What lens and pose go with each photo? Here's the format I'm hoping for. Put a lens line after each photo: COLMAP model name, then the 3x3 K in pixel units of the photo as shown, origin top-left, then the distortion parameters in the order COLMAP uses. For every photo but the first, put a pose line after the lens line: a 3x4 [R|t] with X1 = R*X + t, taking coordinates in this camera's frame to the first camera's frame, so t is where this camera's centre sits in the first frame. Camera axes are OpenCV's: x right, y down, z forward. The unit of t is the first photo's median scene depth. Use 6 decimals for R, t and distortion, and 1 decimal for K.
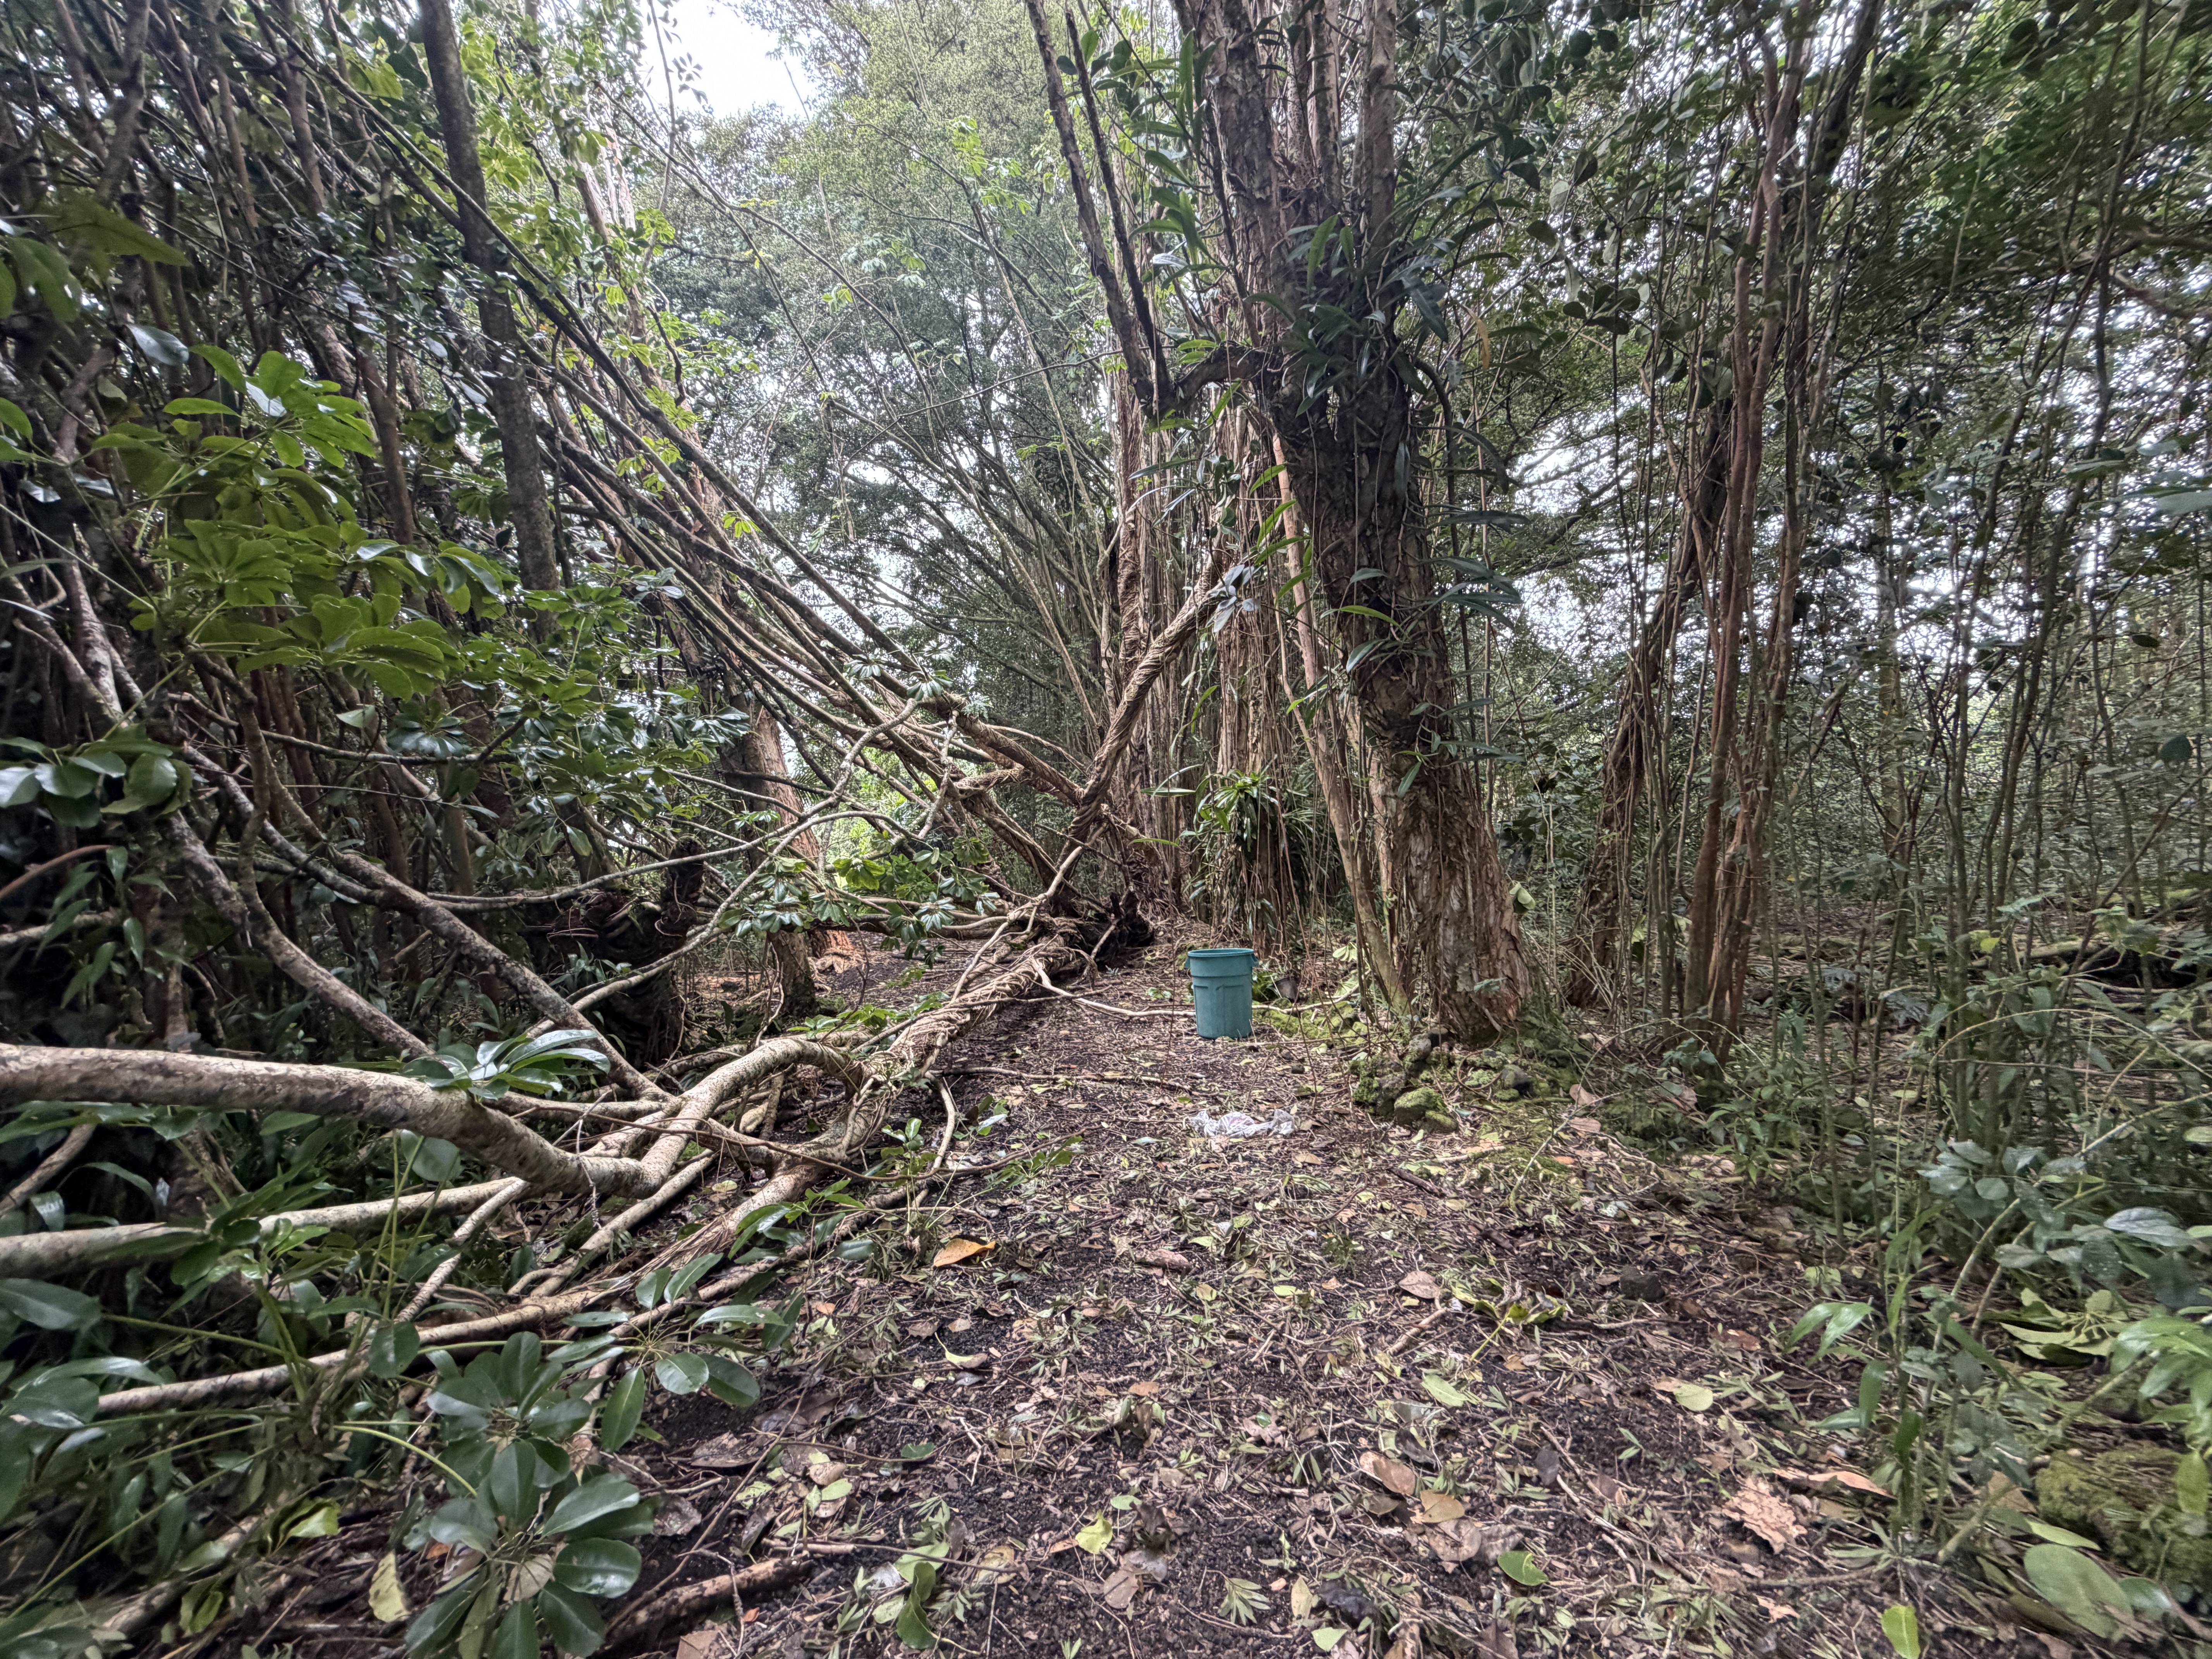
lens RADIAL K [[883.0, 0, 1100.2], [0, 883.0, 824.0], [0, 0, 1]] dist [0.000289, 0.000089]
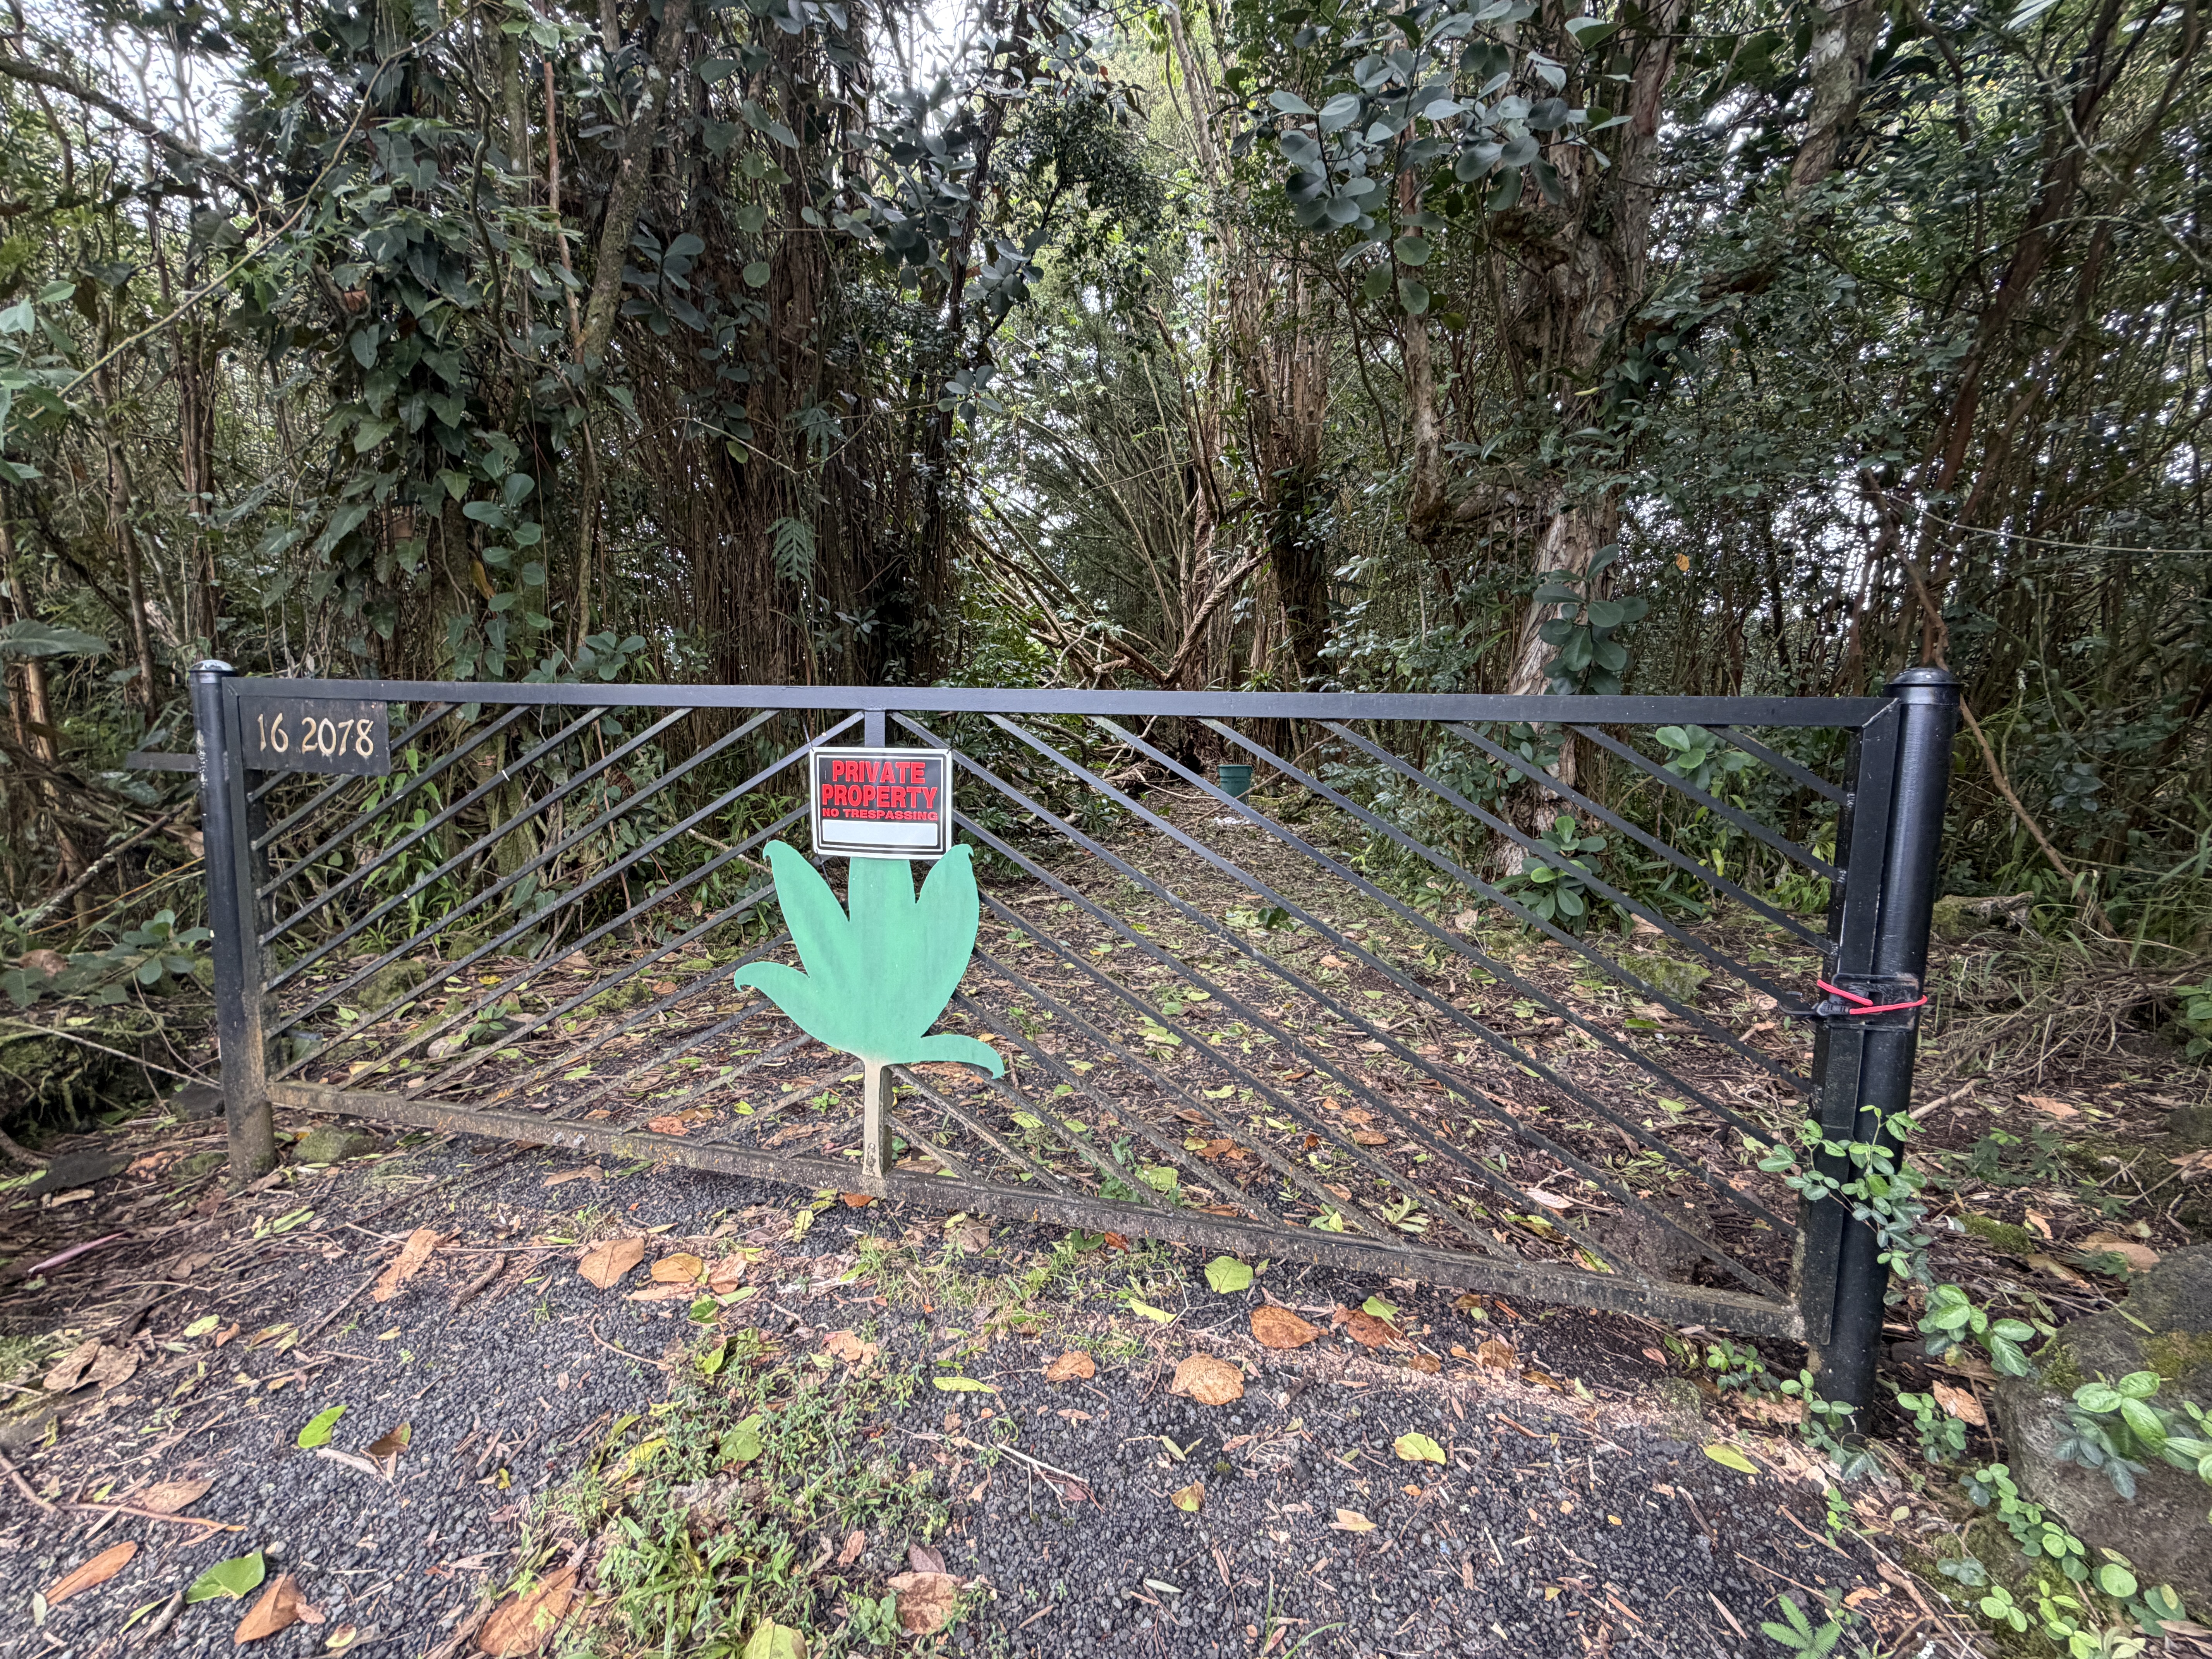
lens RADIAL K [[883.0, 0, 1100.2], [0, 883.0, 824.0], [0, 0, 1]] dist [0.000289, 0.000089]
pose [[0.996807, 0.055058, -0.057834, -0.031607], [-0.045374, 0.986534, 0.157134, -0.017425], [0.065706, -0.154008, 0.985882, -0.678554]]
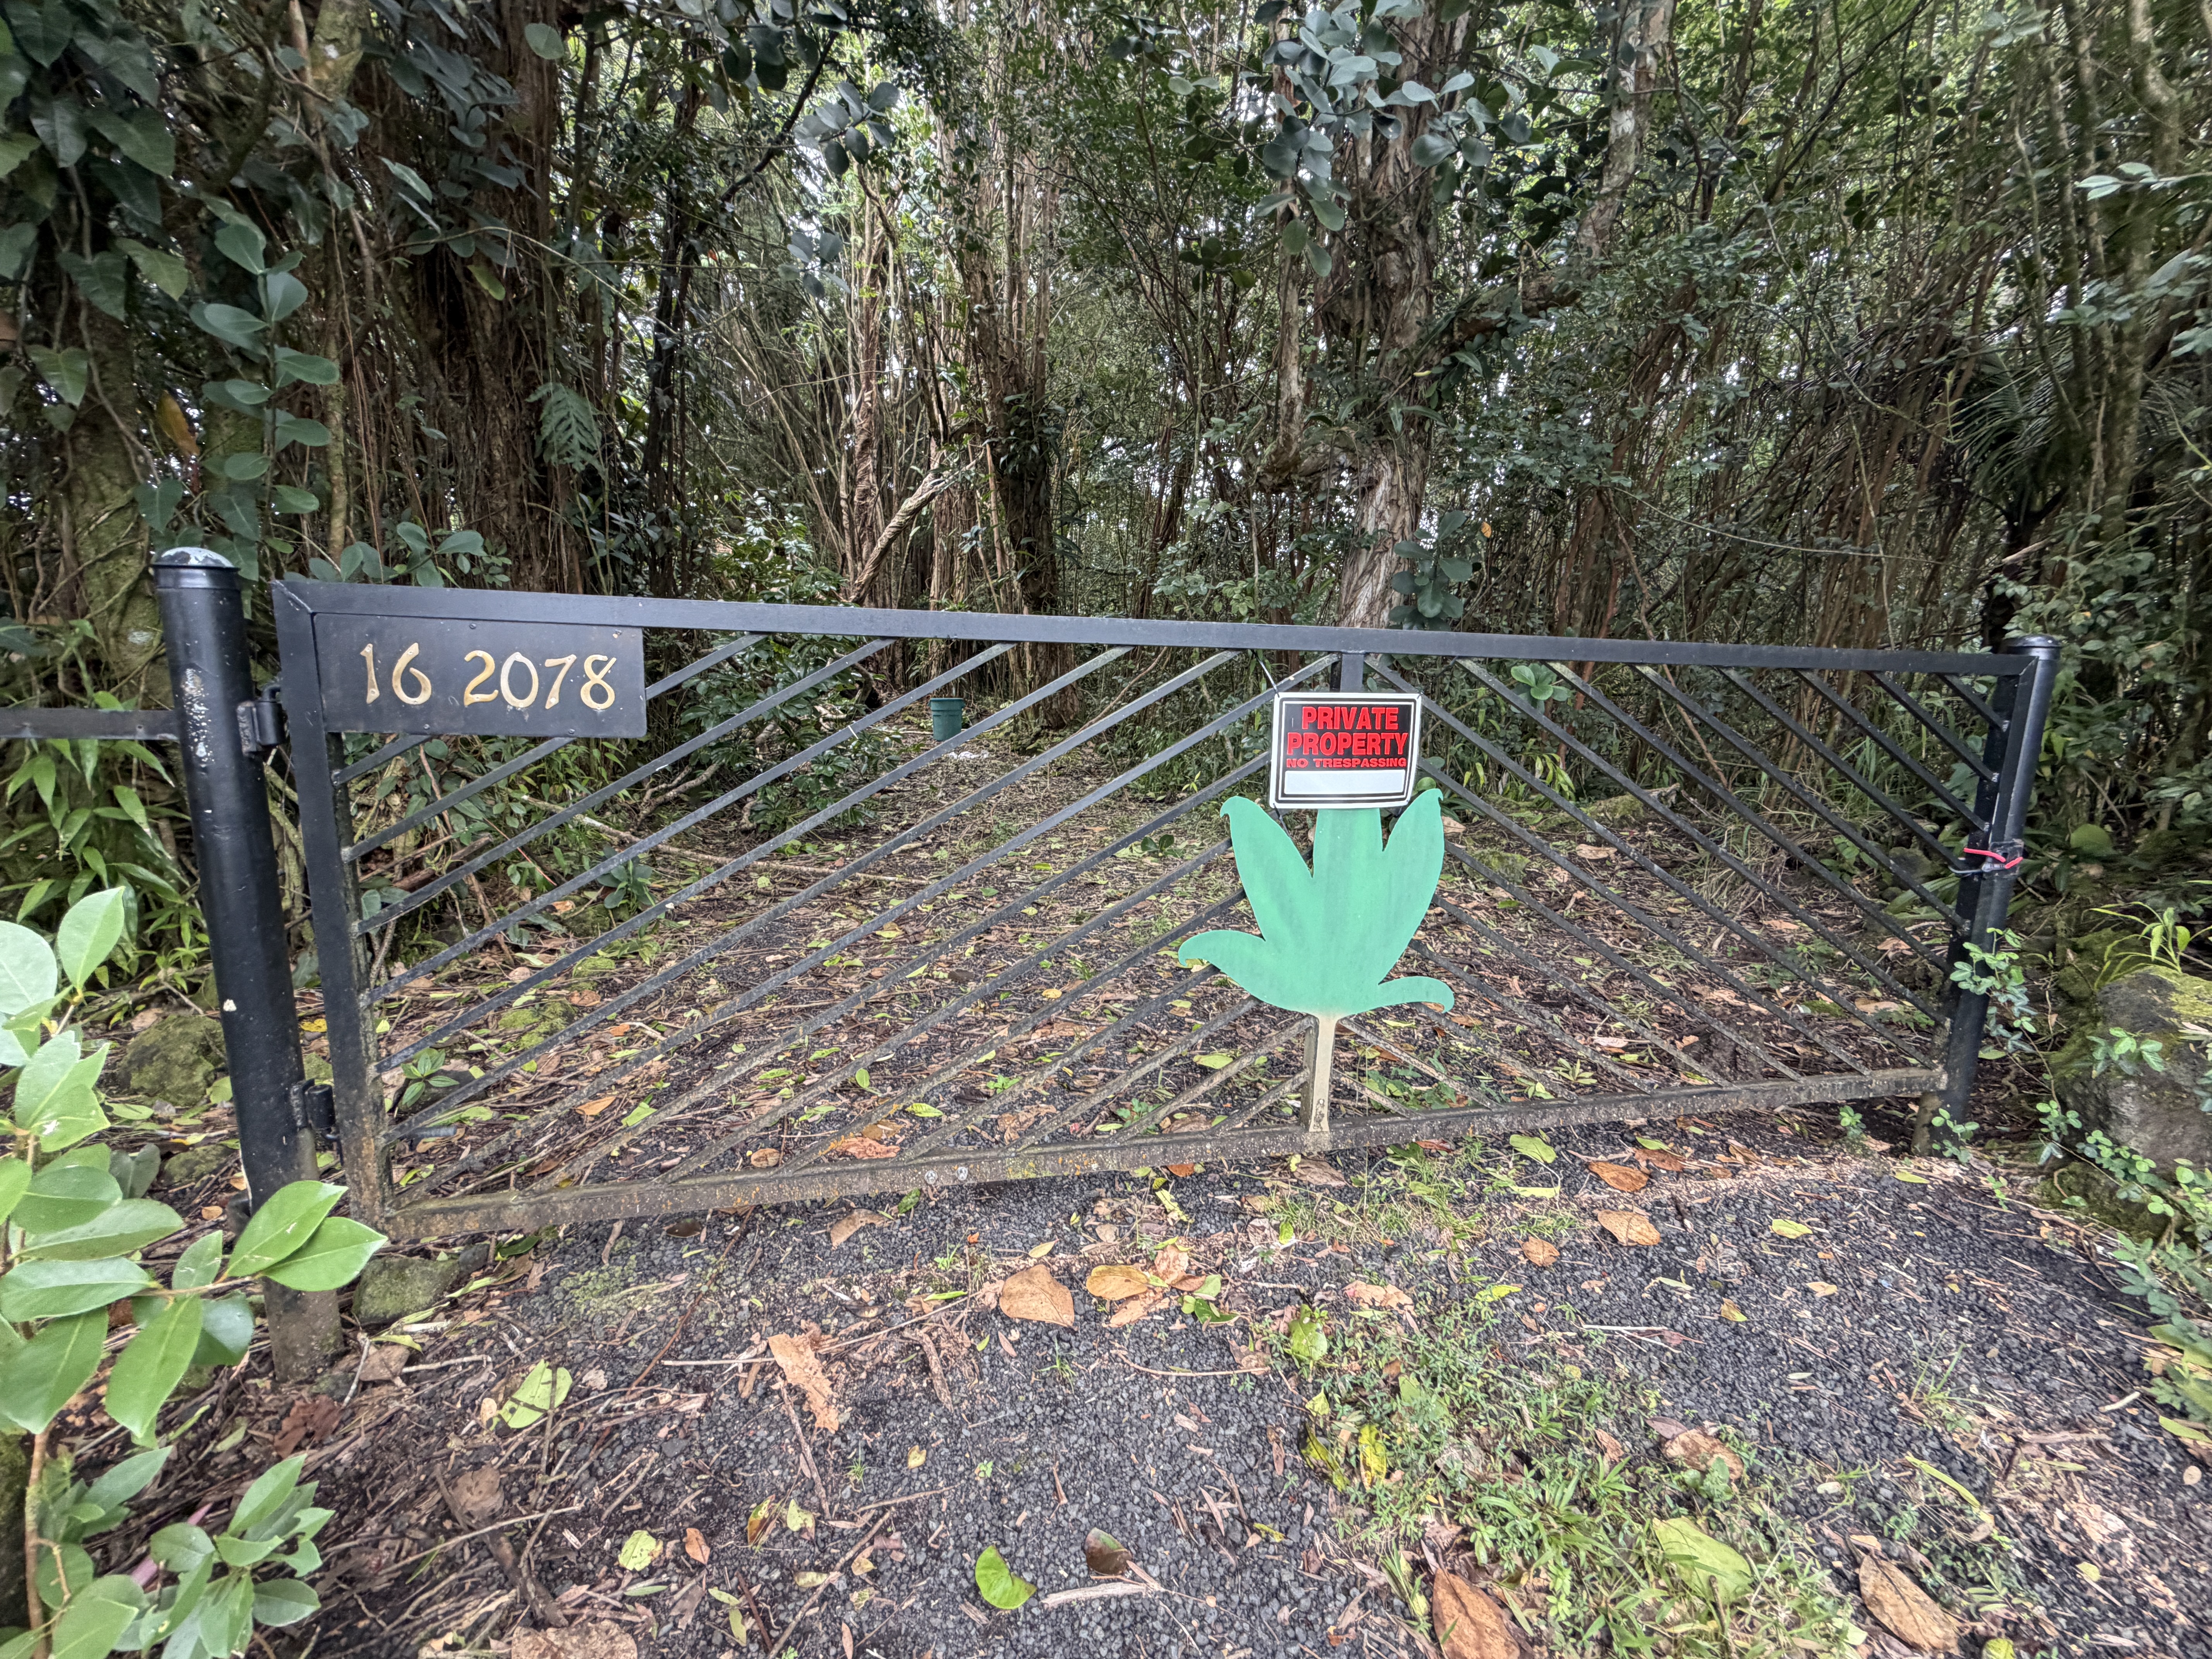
lens RADIAL K [[883.0, 0, 1100.2], [0, 883.0, 824.0], [0, 0, 1]] dist [0.000289, 0.000089]
pose [[0.924901, -0.013848, 0.379955, -0.199315], [-0.070163, 0.975957, 0.206363, -0.009424], [-0.373677, -0.217524, 0.901692, -0.643331]]
